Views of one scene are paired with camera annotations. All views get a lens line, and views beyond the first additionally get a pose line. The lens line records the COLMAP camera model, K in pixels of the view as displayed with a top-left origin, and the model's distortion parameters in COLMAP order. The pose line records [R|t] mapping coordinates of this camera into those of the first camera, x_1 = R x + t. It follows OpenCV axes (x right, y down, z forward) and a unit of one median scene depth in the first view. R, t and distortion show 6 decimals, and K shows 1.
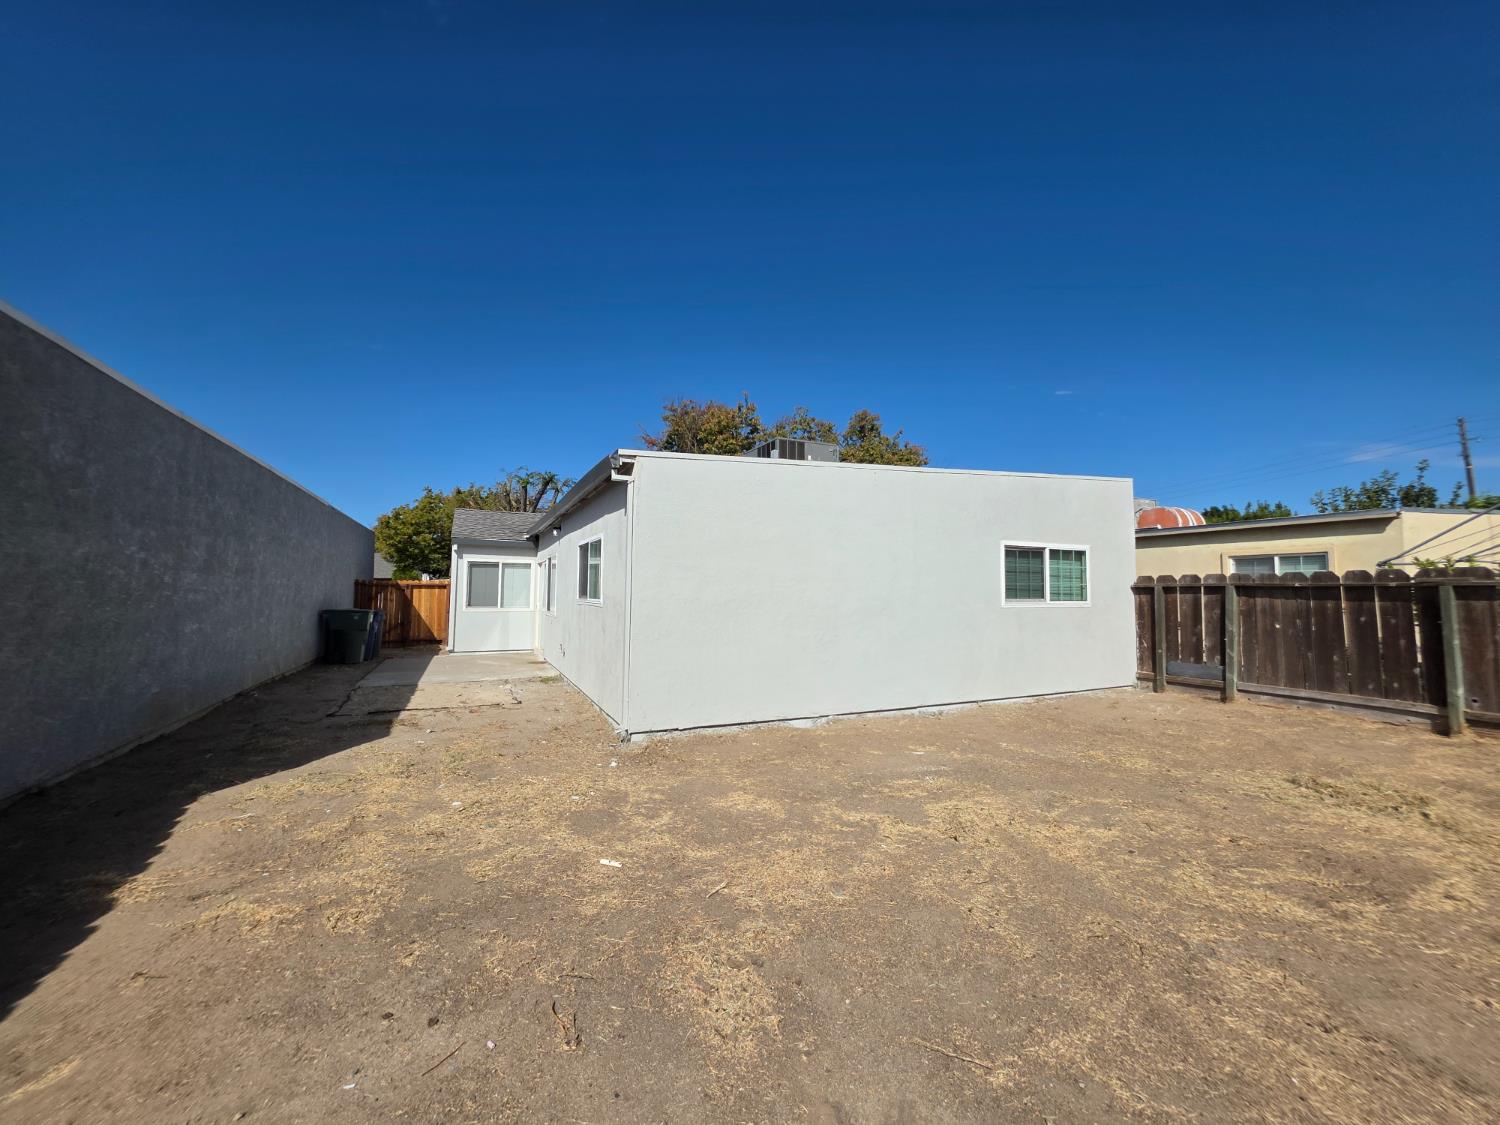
lens RADIAL K [[599.8, 0, 760.6], [0, 599.8, 554.1], [0, 0, 1]] dist [-0.001676, -0.000110]
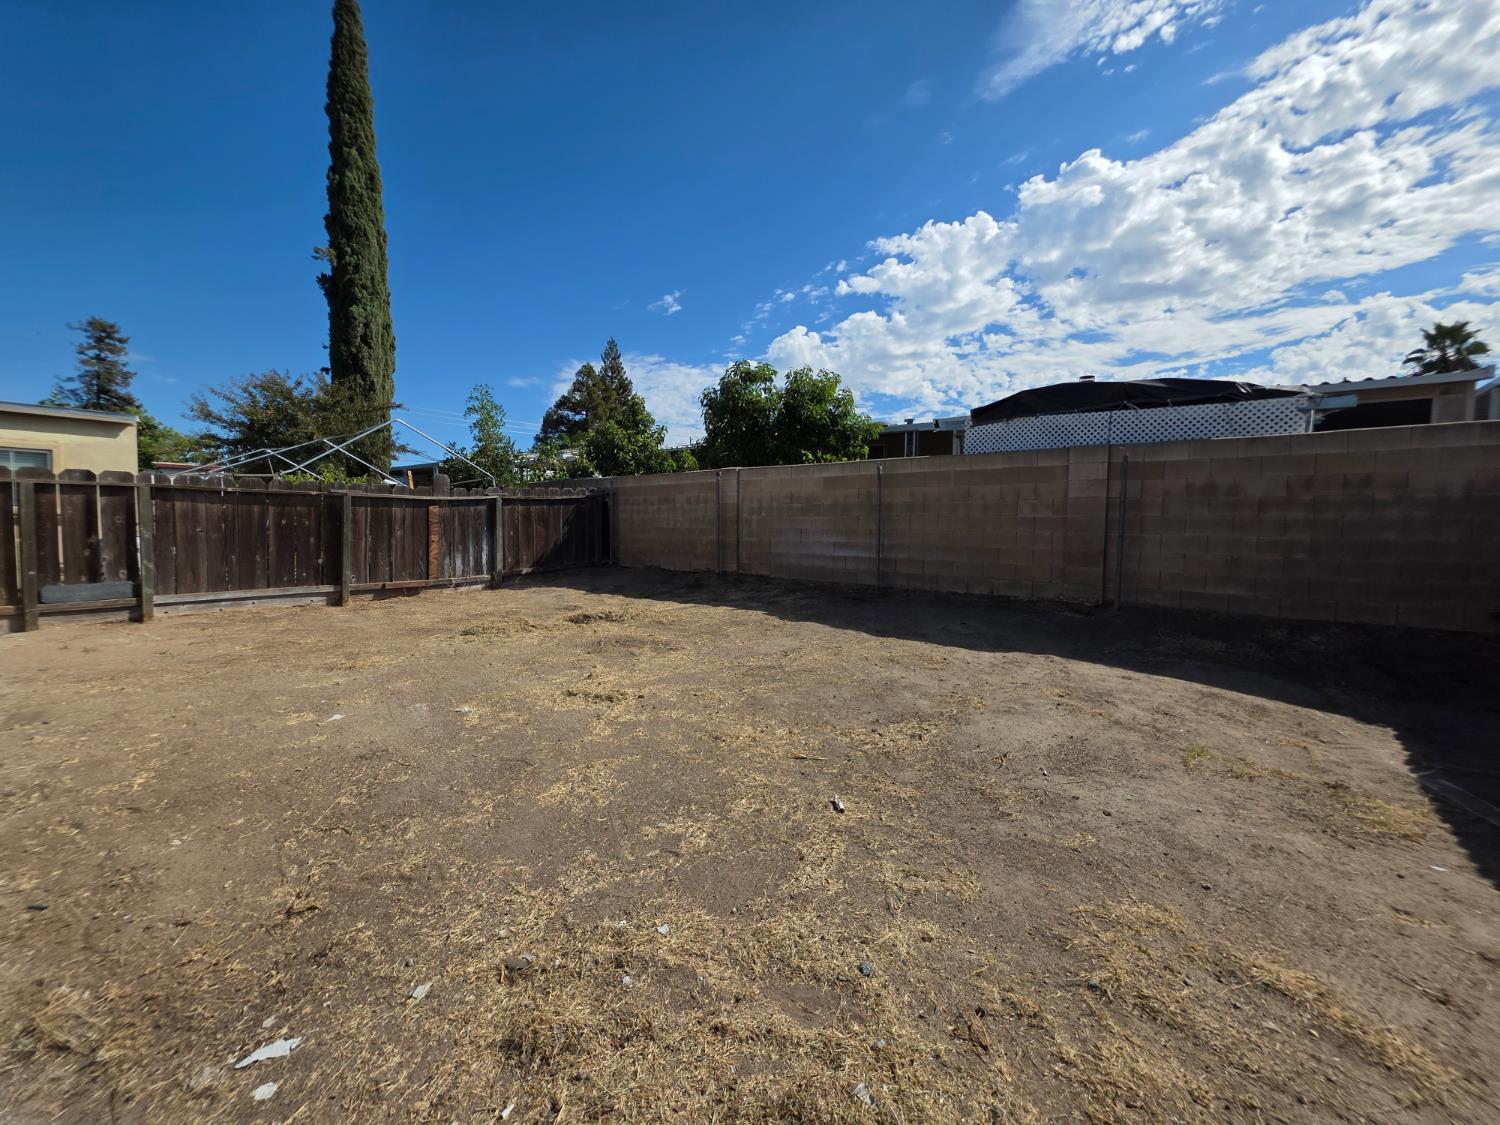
lens RADIAL K [[599.8, 0, 748.9], [0, 599.8, 553.0], [0, 0, 1]] dist [-0.001676, -0.000110]
pose [[-0.433495, -0.057272, 0.899334, -0.373213], [-0.074893, 0.996816, 0.027380, 0.059711], [-0.898039, -0.055484, -0.436404, 0.597218]]
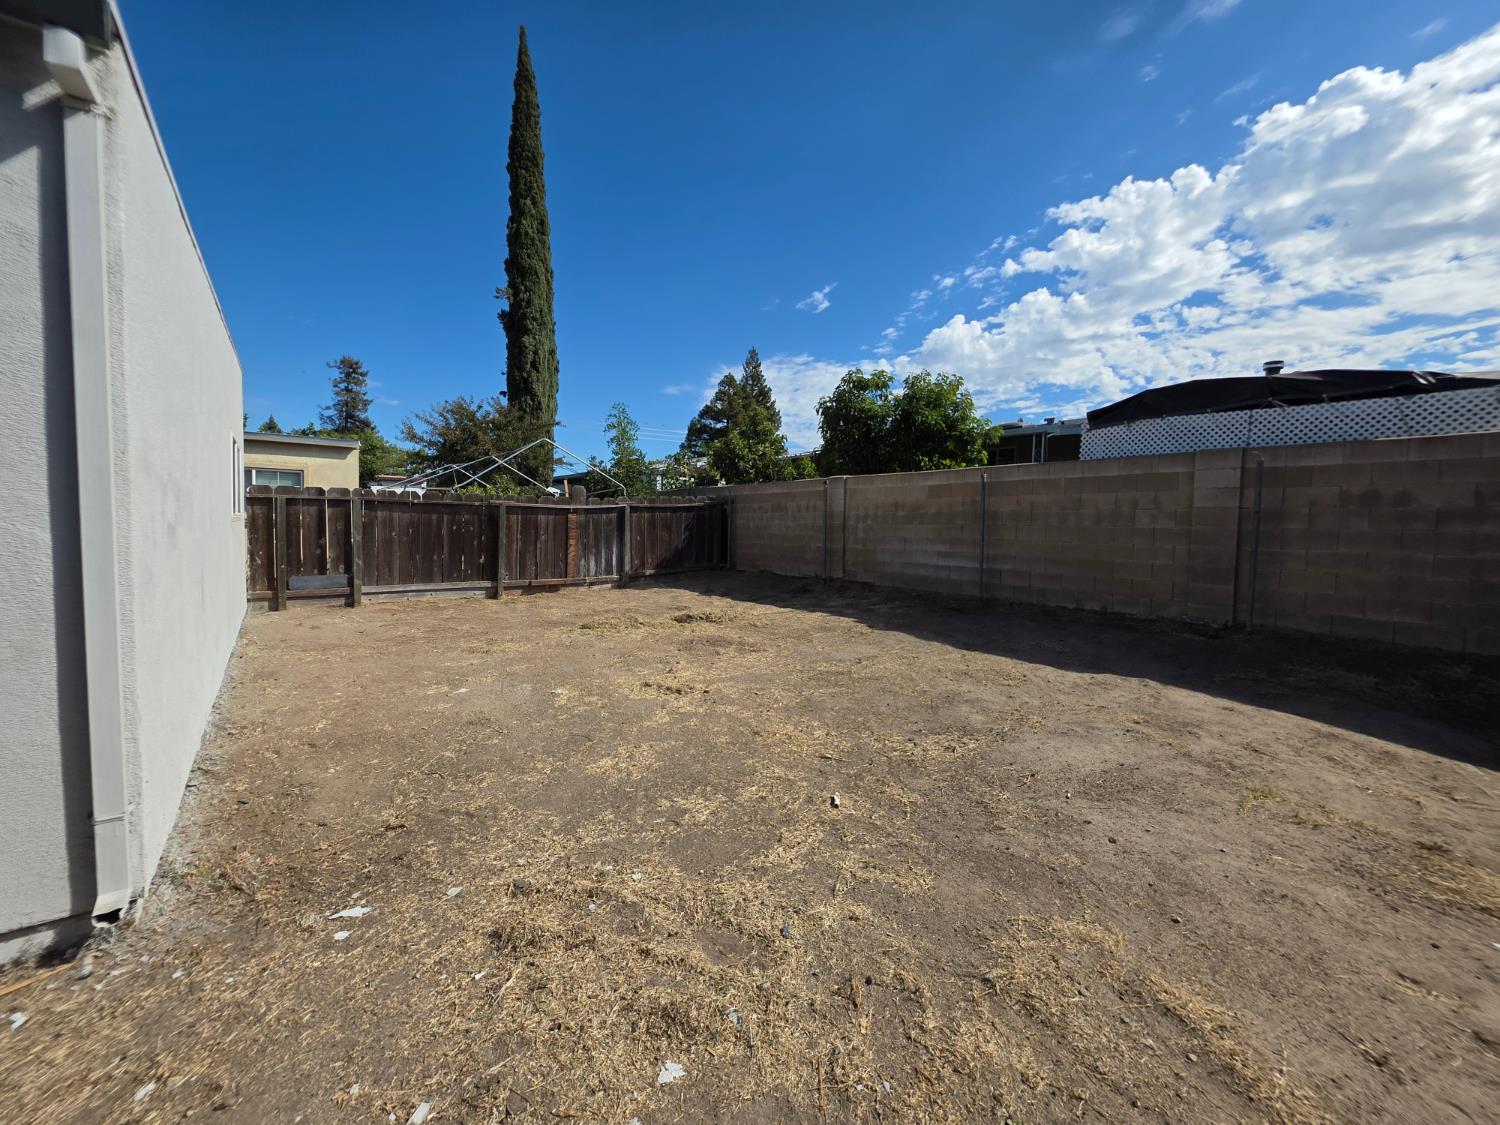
lens RADIAL K [[599.8, 0, 748.6], [0, 599.8, 552.6], [0, 0, 1]] dist [-0.001676, -0.000110]
pose [[-0.211058, -0.057692, 0.975769, -0.435890], [-0.083644, 0.995661, 0.040776, 0.045073], [-0.973888, -0.073011, -0.214968, 0.541213]]
